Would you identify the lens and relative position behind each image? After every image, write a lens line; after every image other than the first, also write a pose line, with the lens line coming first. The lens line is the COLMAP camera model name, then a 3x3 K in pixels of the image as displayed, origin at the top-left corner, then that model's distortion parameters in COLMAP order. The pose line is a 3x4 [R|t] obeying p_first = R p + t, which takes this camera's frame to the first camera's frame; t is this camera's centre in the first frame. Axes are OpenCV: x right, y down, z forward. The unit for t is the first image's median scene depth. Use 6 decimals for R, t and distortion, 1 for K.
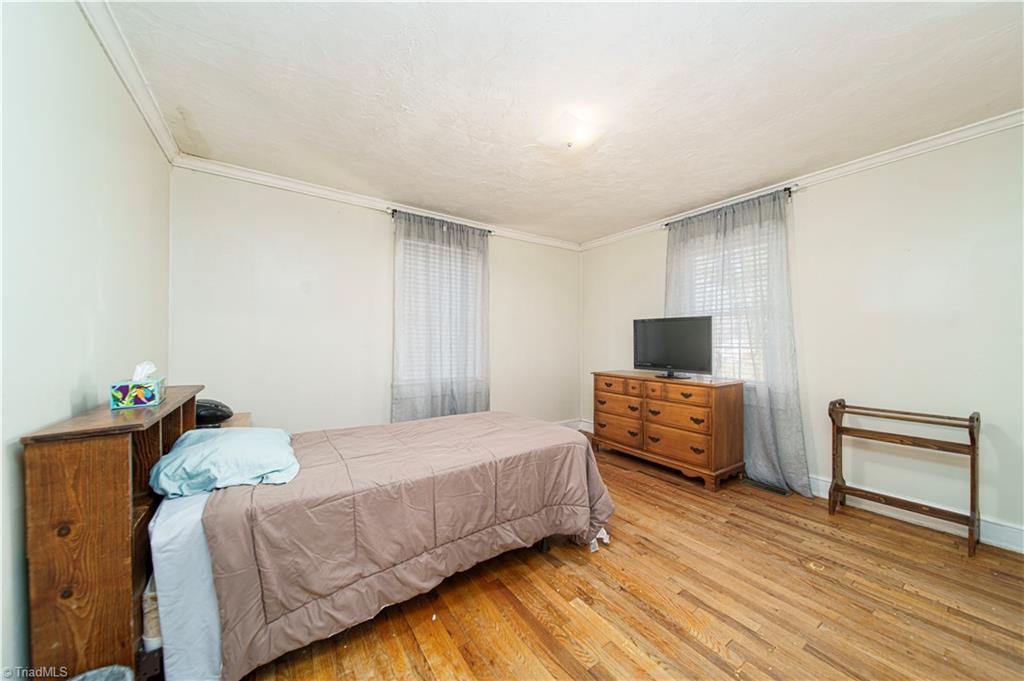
lens RADIAL K [[361.5, 0, 512.0], [0, 361.5, 340.5], [0, 0, 1]] dist [-0.000685, -0.000067]
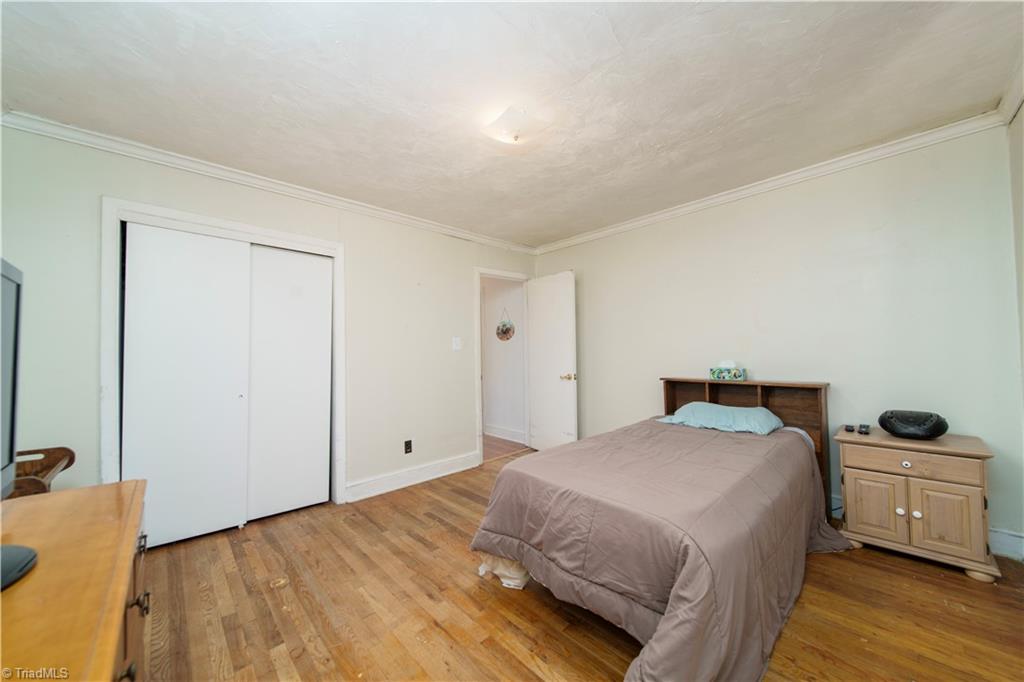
lens RADIAL K [[361.5, 0, 512.0], [0, 361.5, 341.0], [0, 0, 1]] dist [-0.000685, -0.000067]
pose [[-0.986857, 0.017108, -0.160688, 0.335629], [0.021954, 0.999355, -0.028435, 0.003458], [0.160098, -0.031589, -0.986596, 1.992365]]
